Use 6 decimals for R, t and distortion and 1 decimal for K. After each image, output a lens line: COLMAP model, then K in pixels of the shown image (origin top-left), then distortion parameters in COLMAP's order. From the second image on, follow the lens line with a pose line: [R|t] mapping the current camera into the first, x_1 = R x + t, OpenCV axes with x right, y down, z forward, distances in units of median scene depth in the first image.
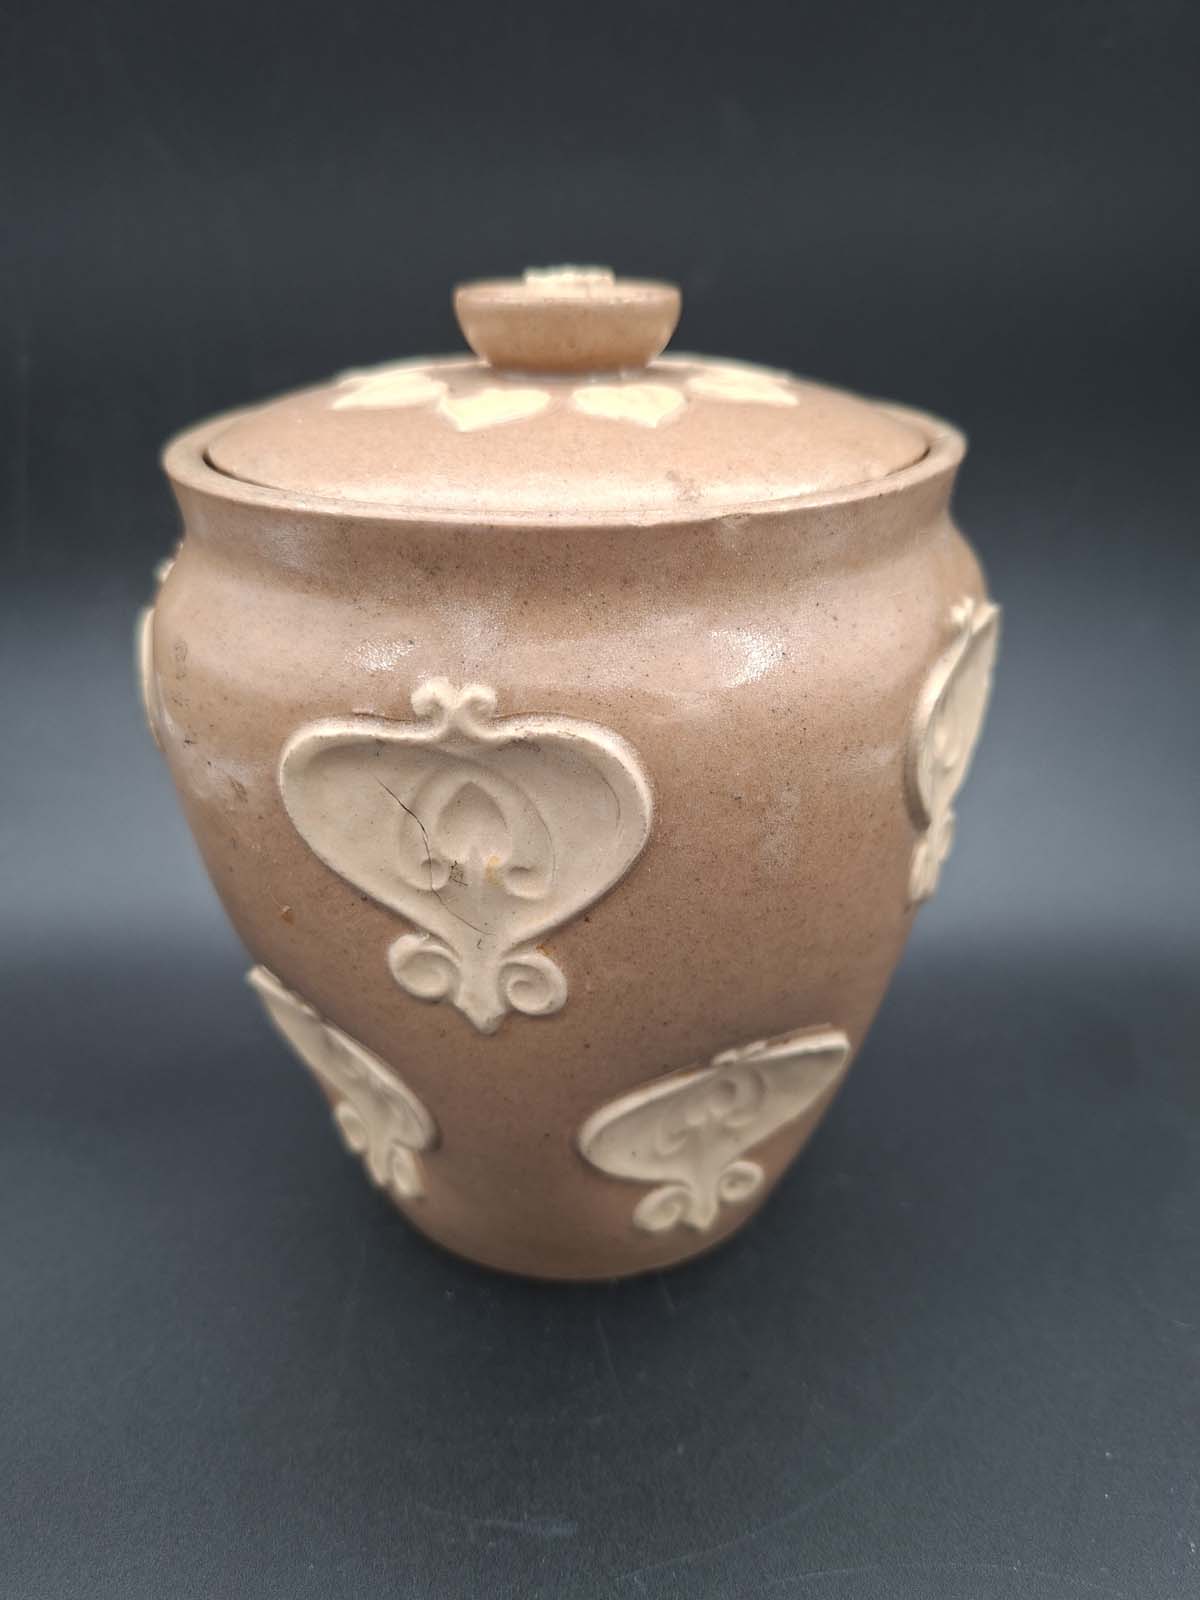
lens RADIAL K [[1388.8, 0, 600.0], [0, 1388.8, 800.0], [0, 0, 1]] dist [-0.006972, -0.001709]
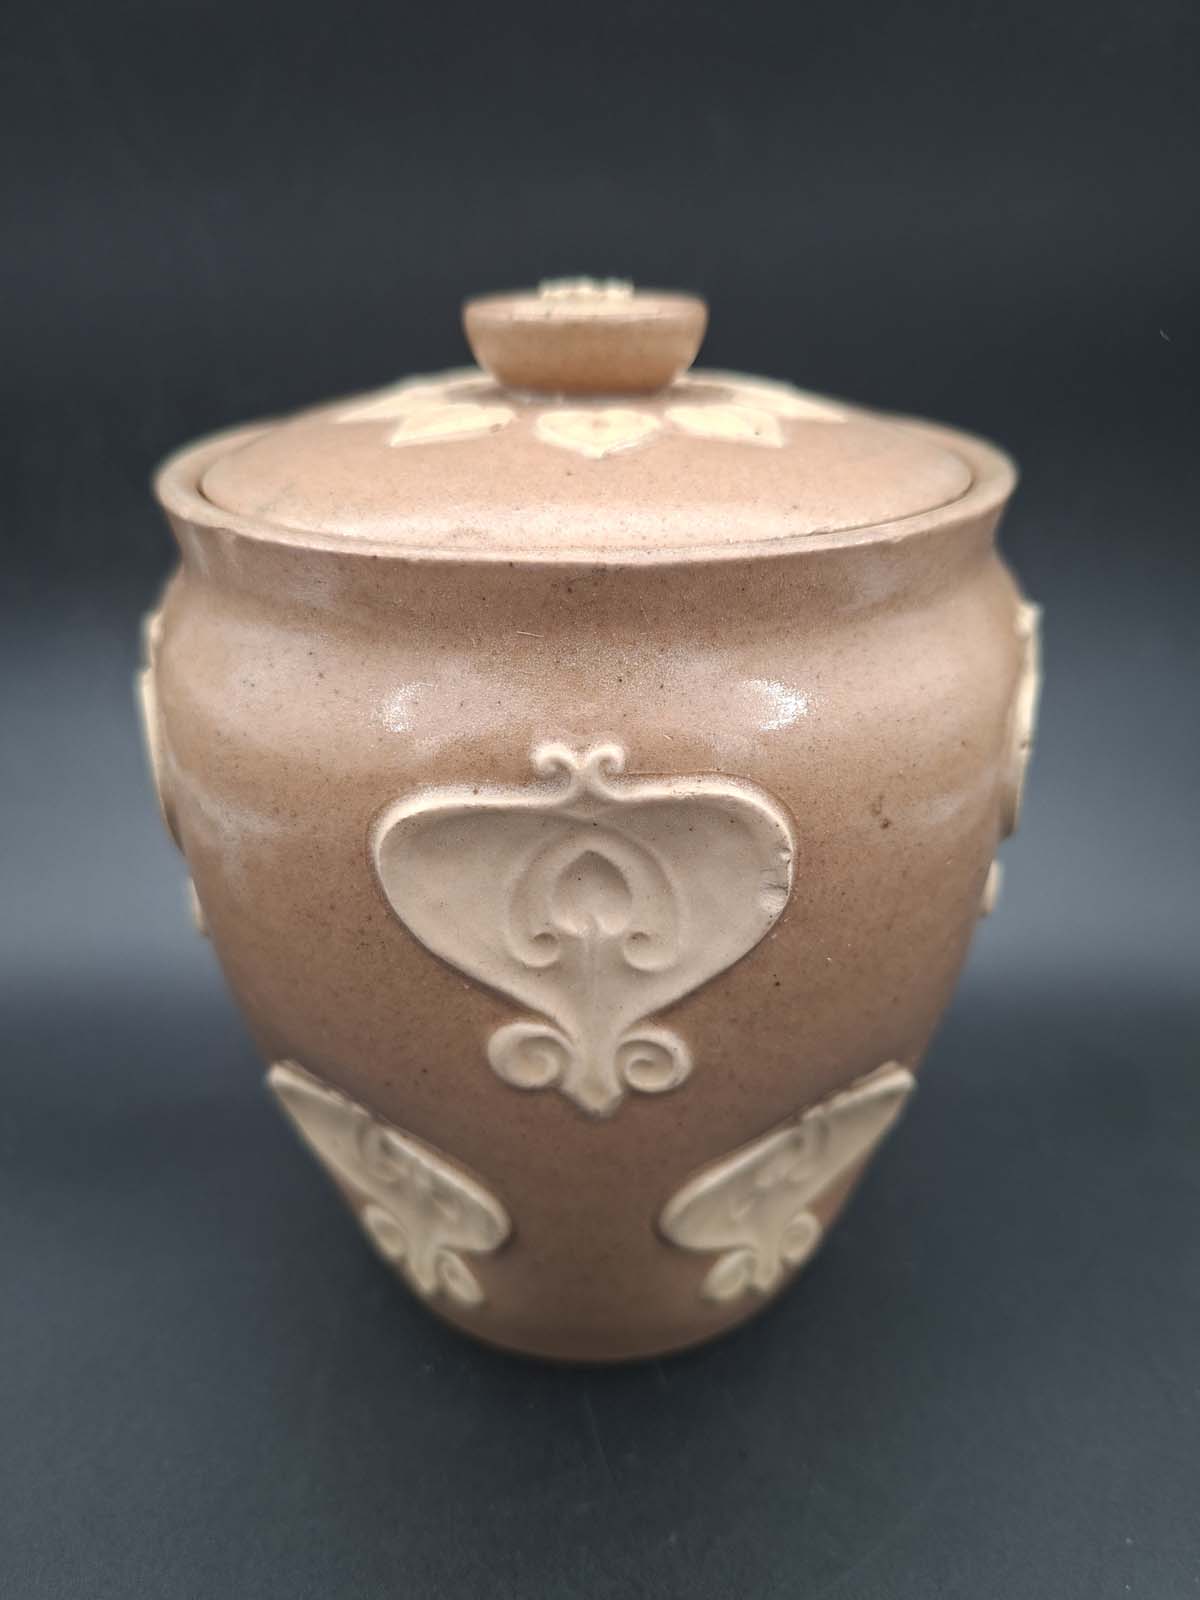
lens RADIAL K [[1388.8, 0, 600.0], [0, 1388.8, 800.0], [0, 0, 1]] dist [-0.006972, -0.001709]
pose [[0.968319, -0.059478, 0.242530, -0.274180], [0.060664, 0.998155, 0.002578, -0.041104], [-0.242236, 0.012216, 0.970140, 0.105679]]
